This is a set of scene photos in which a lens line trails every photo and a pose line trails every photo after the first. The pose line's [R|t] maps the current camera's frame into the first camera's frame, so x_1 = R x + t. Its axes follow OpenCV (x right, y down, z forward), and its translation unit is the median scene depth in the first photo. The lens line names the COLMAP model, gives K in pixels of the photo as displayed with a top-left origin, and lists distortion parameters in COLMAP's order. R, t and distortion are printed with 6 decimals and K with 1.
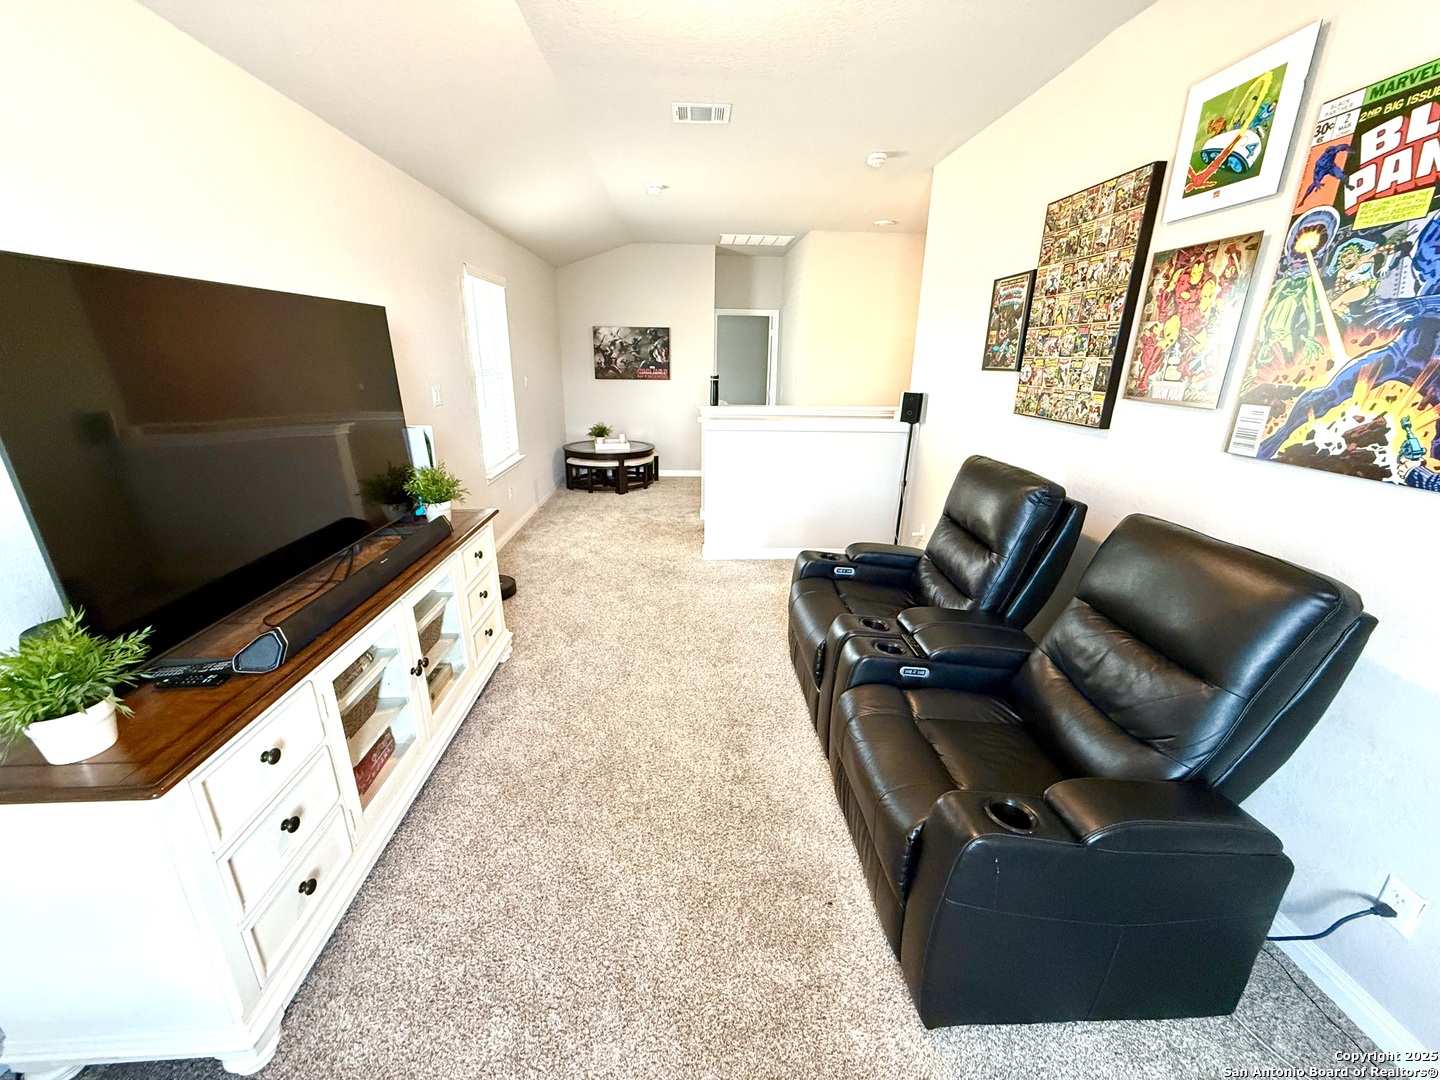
lens RADIAL K [[574.0, 0, 719.3], [0, 574.0, 540.4], [0, 0, 1]] dist [-0.000584, 0.000176]
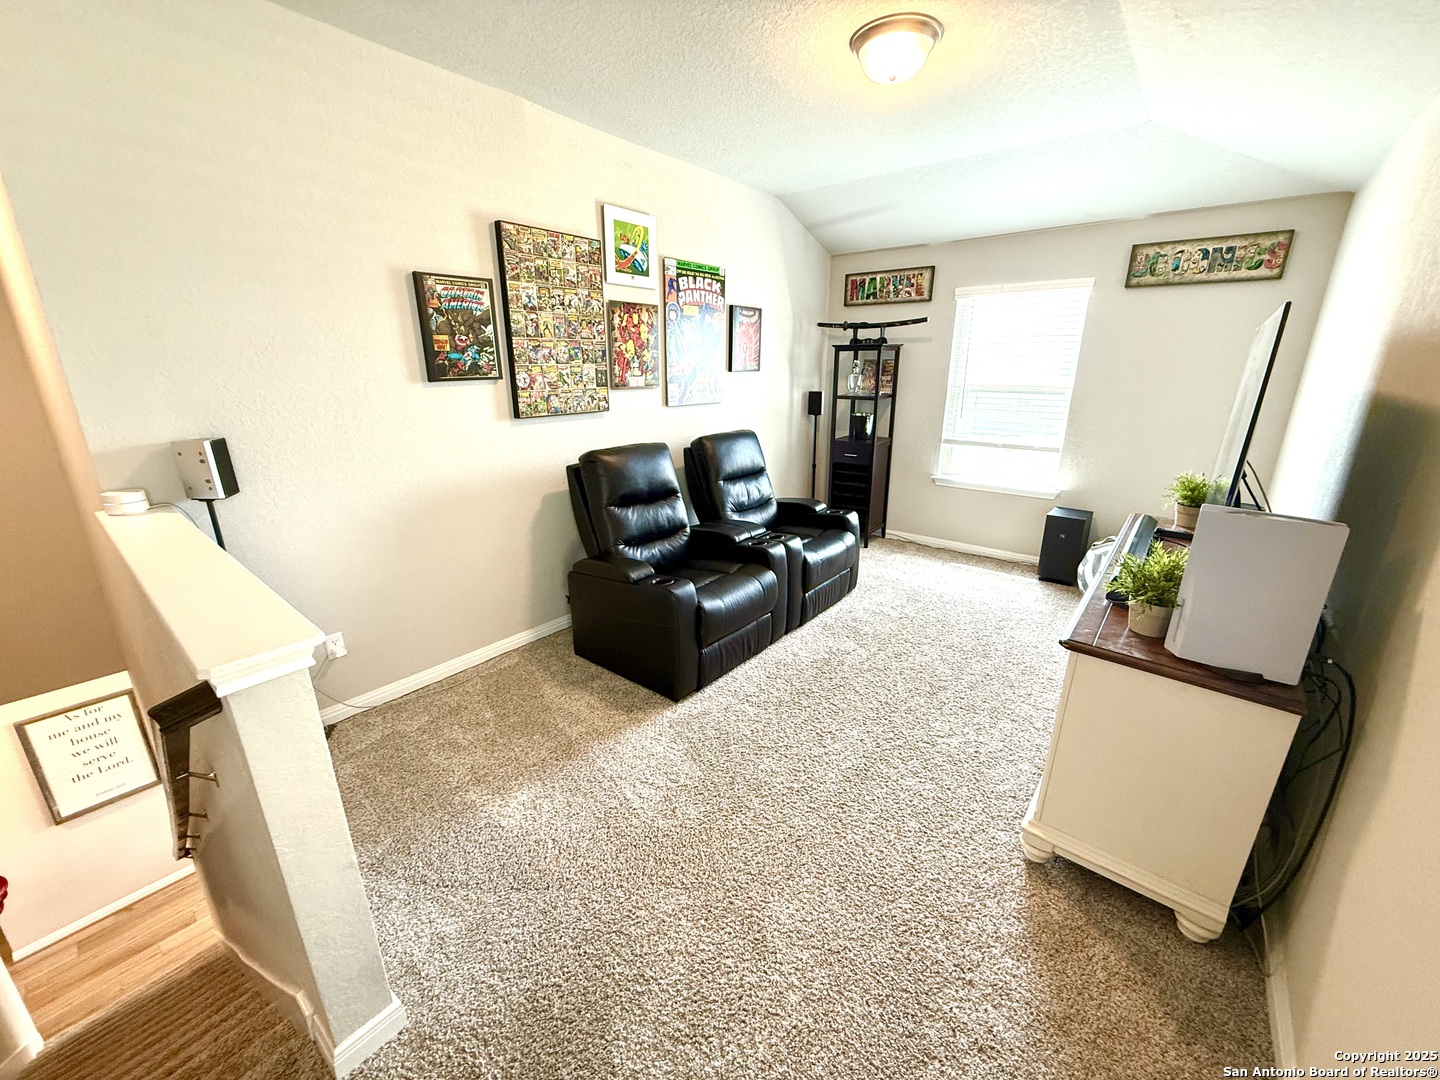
lens RADIAL K [[574.0, 0, 716.1], [0, 574.0, 543.8], [0, 0, 1]] dist [-0.000584, 0.000176]
pose [[-0.733272, -0.213507, 0.645544, -0.584272], [0.205630, 0.835325, 0.509851, -0.604278], [-0.648096, 0.506603, -0.568617, 1.821468]]
